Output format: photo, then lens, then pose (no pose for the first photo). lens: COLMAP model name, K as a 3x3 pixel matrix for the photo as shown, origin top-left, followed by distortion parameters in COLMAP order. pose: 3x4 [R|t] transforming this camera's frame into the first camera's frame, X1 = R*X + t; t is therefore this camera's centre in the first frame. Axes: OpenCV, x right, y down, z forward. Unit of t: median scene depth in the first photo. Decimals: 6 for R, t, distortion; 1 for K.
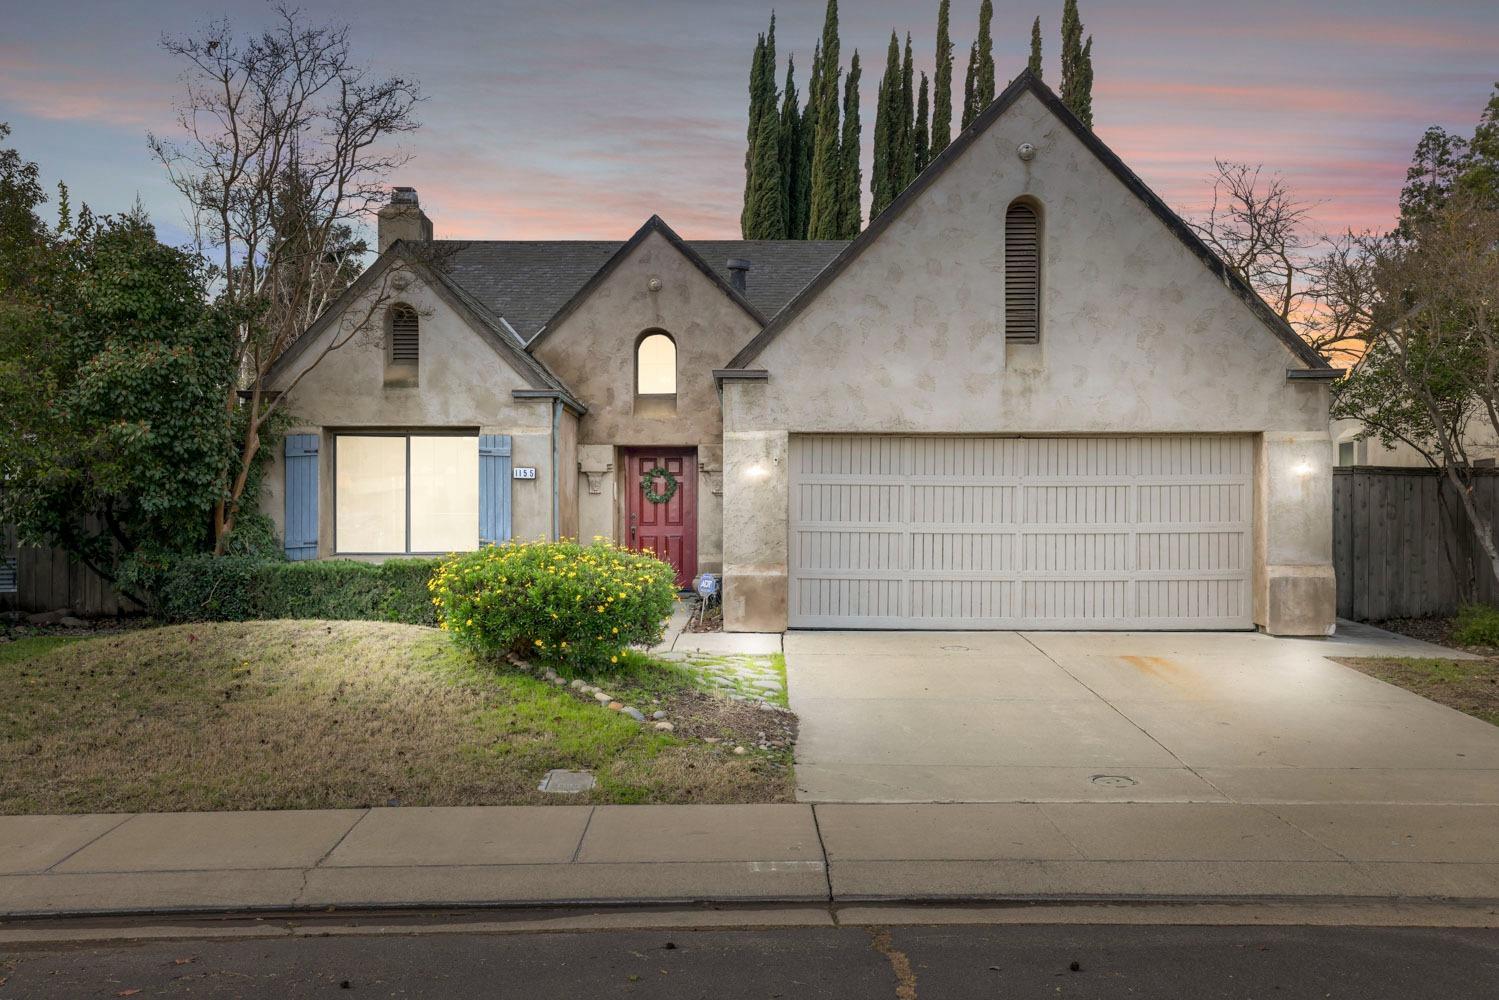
lens RADIAL K [[1487.2, 0, 749.8], [0, 1487.2, 511.6], [0, 0, 1]] dist [0.044960, 0.000000]
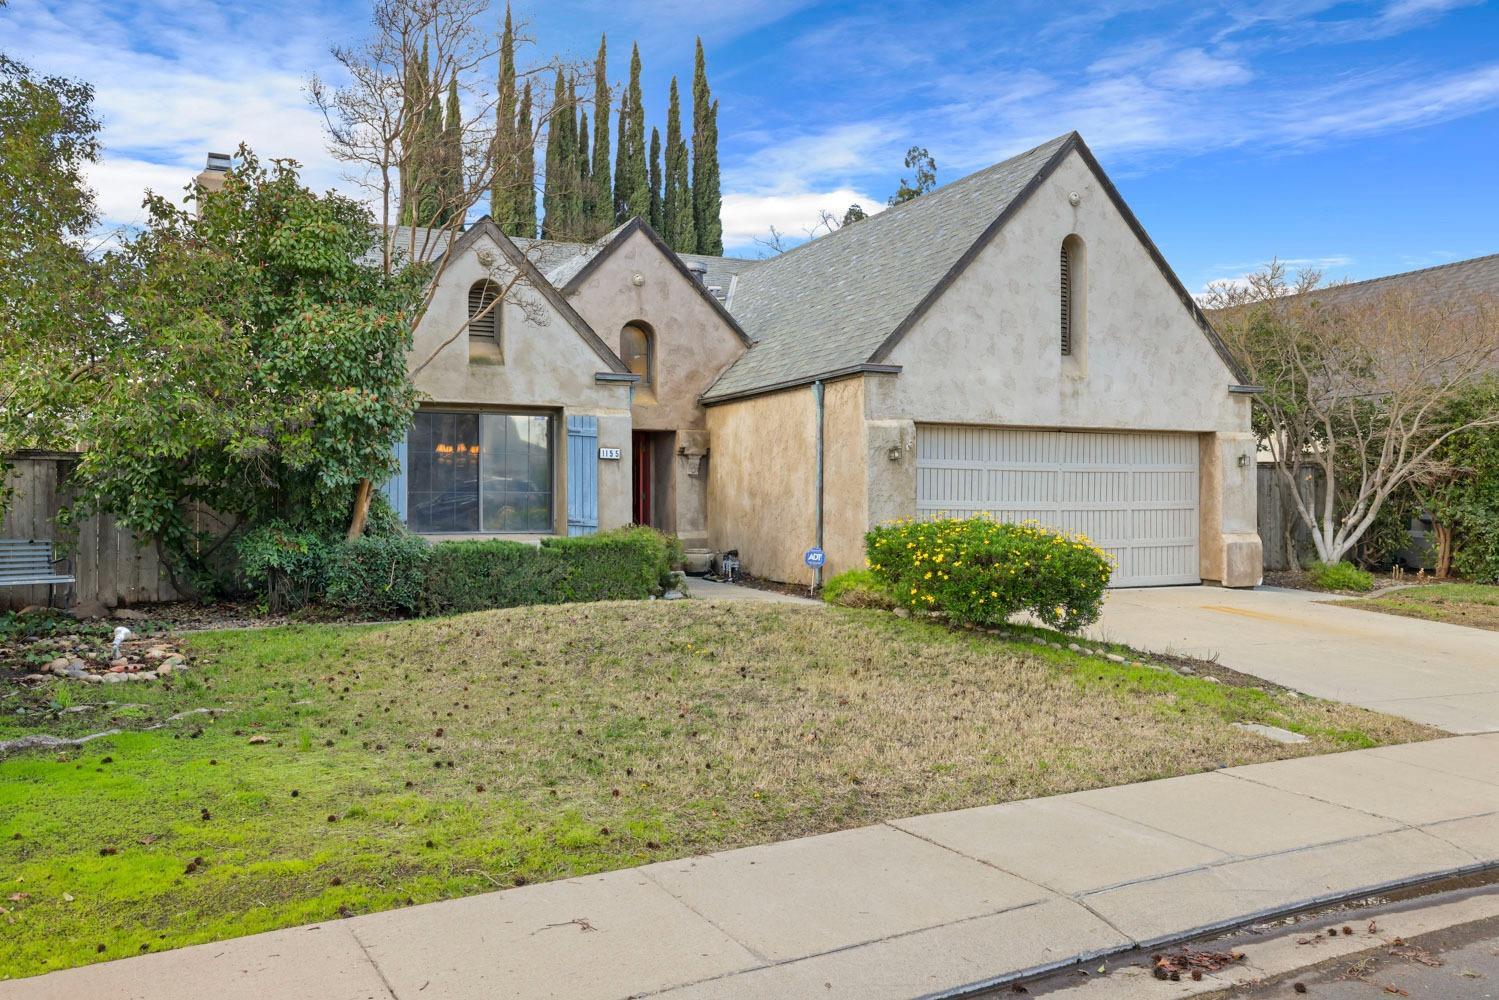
lens RADIAL K [[1263.4, 0, 749.5], [0, 1263.4, 489.6], [0, 0, 1]] dist [0.018882, 0.005852]
pose [[0.887694, 0.004367, 0.460413, -0.520844], [-0.002535, 0.999986, -0.004596, 0.003224], [-0.460426, 0.002913, 0.887693, 0.197924]]
